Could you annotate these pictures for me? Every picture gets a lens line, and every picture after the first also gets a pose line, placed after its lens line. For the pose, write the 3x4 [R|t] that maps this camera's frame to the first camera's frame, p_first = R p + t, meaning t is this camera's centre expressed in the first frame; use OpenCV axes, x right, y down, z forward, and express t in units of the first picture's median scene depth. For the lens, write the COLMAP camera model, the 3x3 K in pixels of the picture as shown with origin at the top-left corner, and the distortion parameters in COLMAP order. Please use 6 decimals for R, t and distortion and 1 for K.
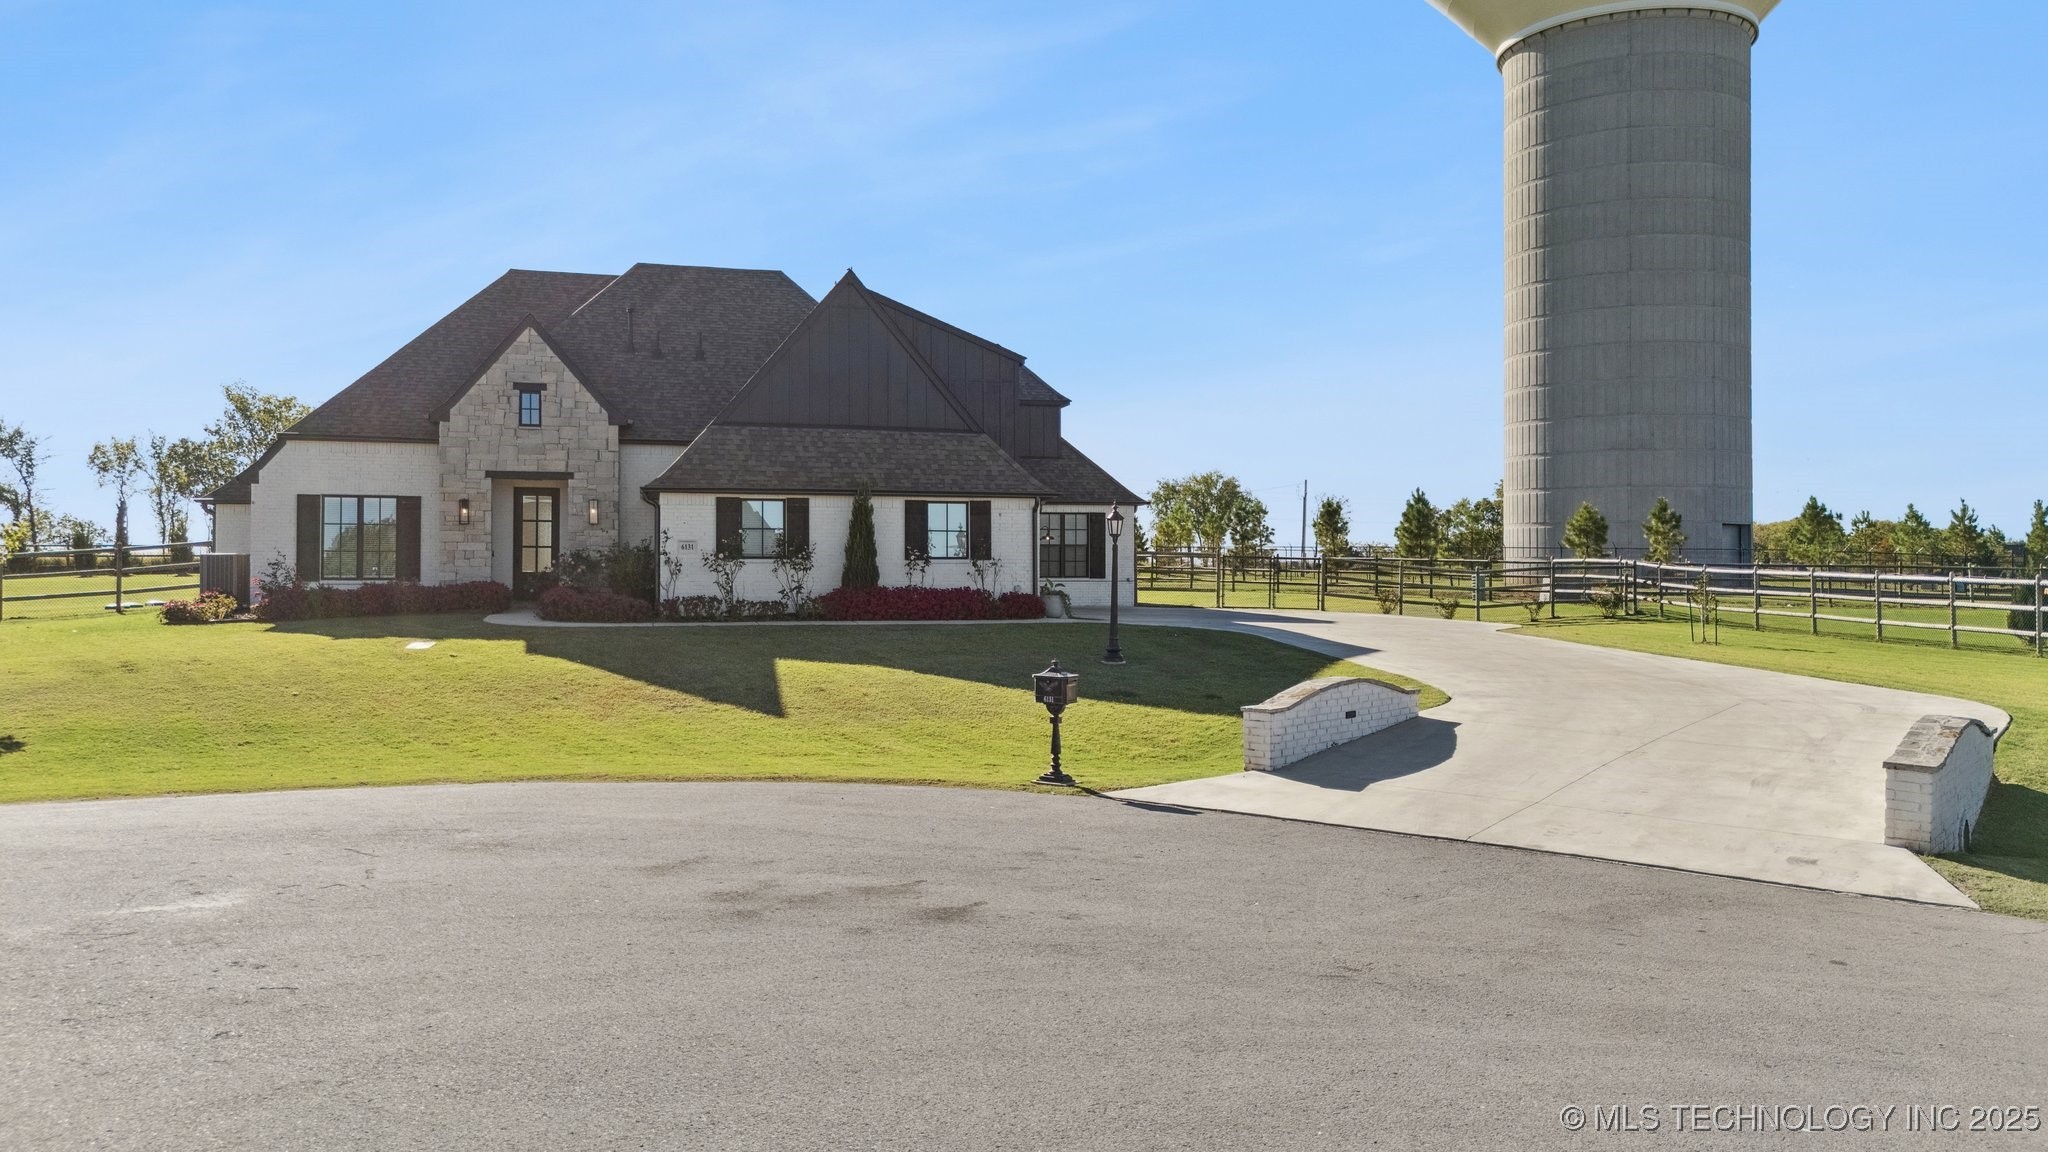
lens RADIAL K [[1504.4, 0, 1038.8], [0, 1504.4, 567.2], [0, 0, 1]] dist [0.088671, -0.011051]
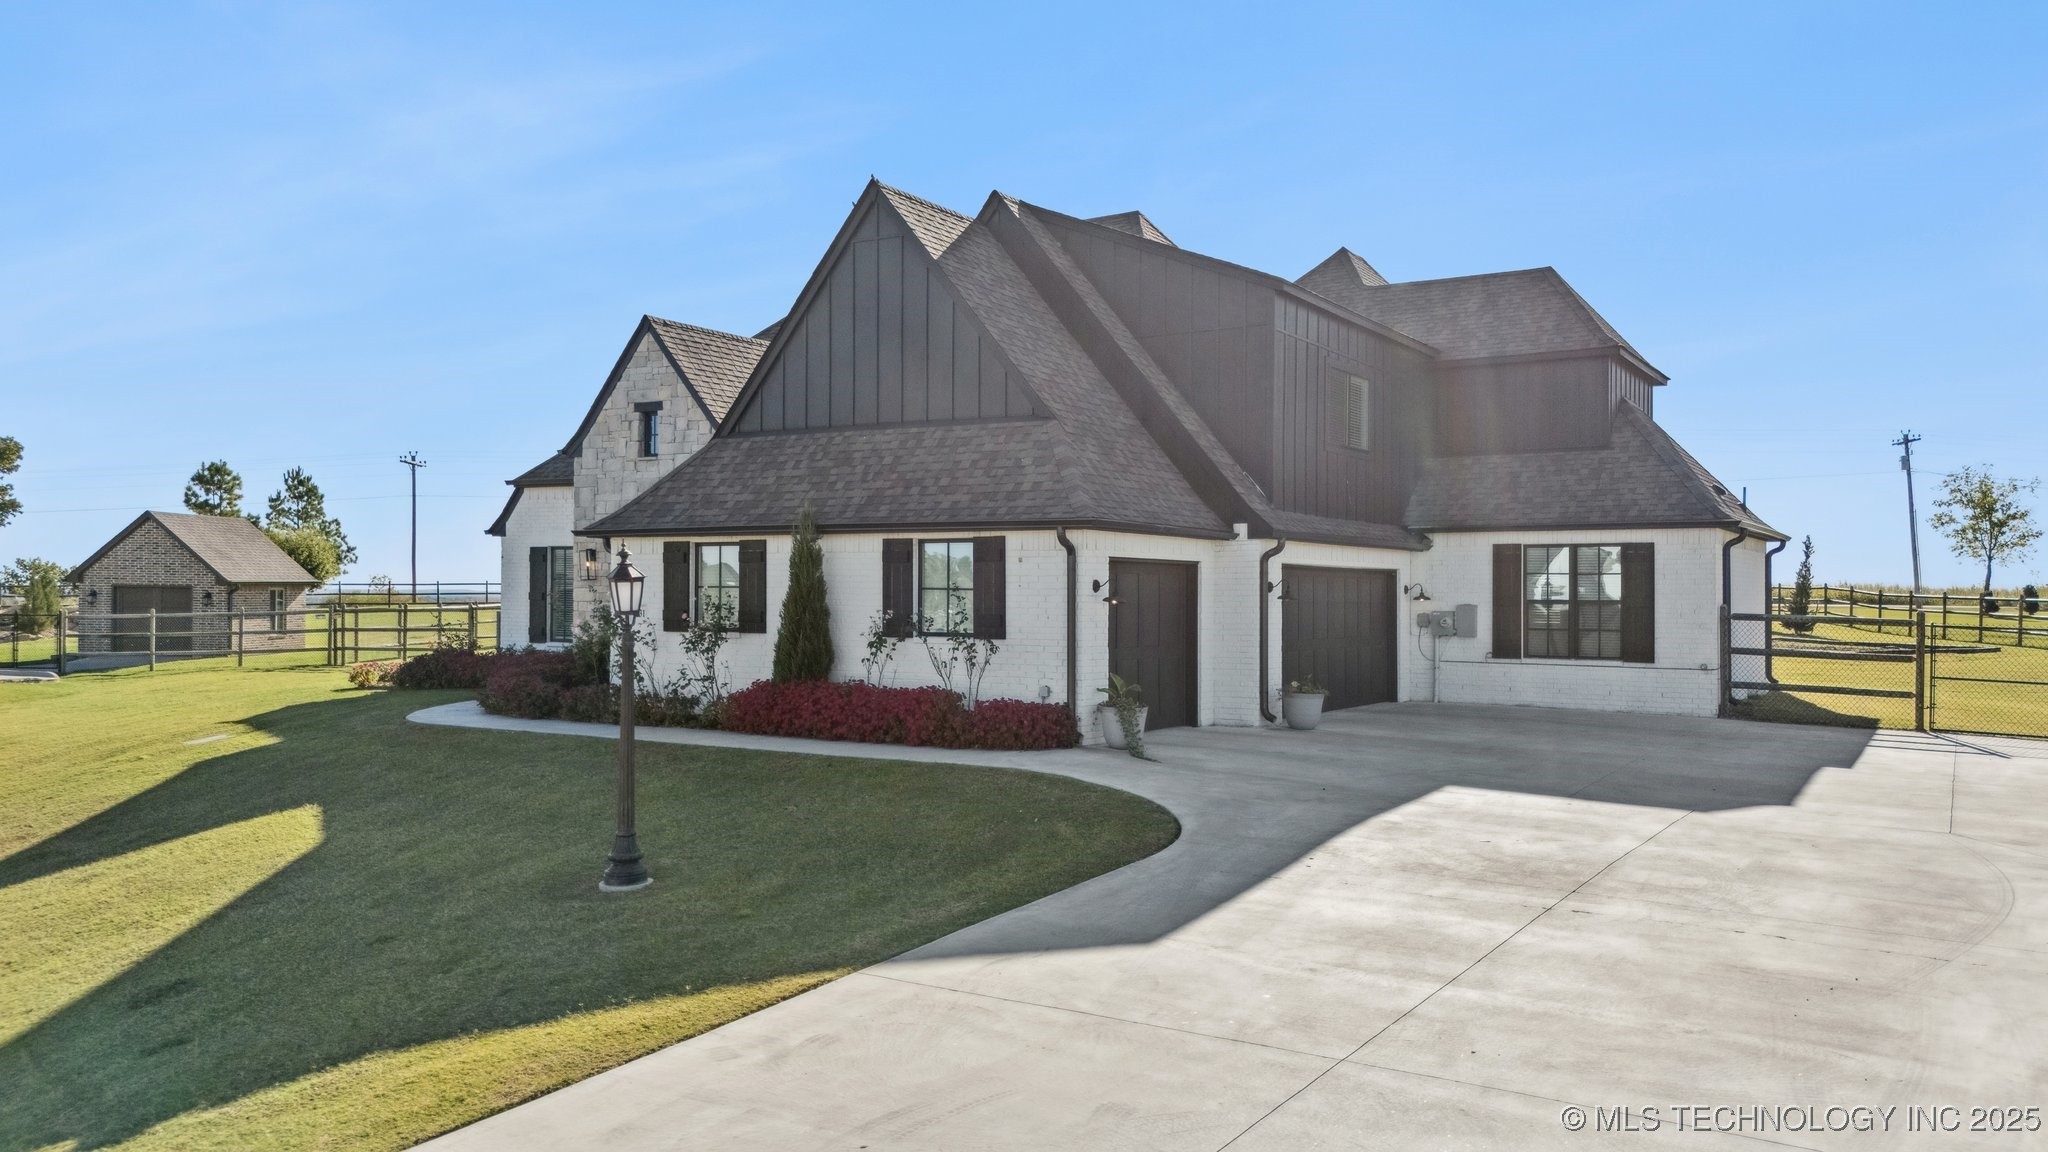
lens RADIAL K [[1504.4, 0, 1030.8], [0, 1504.4, 590.8], [0, 0, 1]] dist [0.088671, -0.011051]
pose [[0.694074, 0.001801, -0.719901, 0.378839], [-0.004746, 0.999987, -0.002074, -0.021672], [0.719888, 0.004856, 0.694074, 0.598374]]
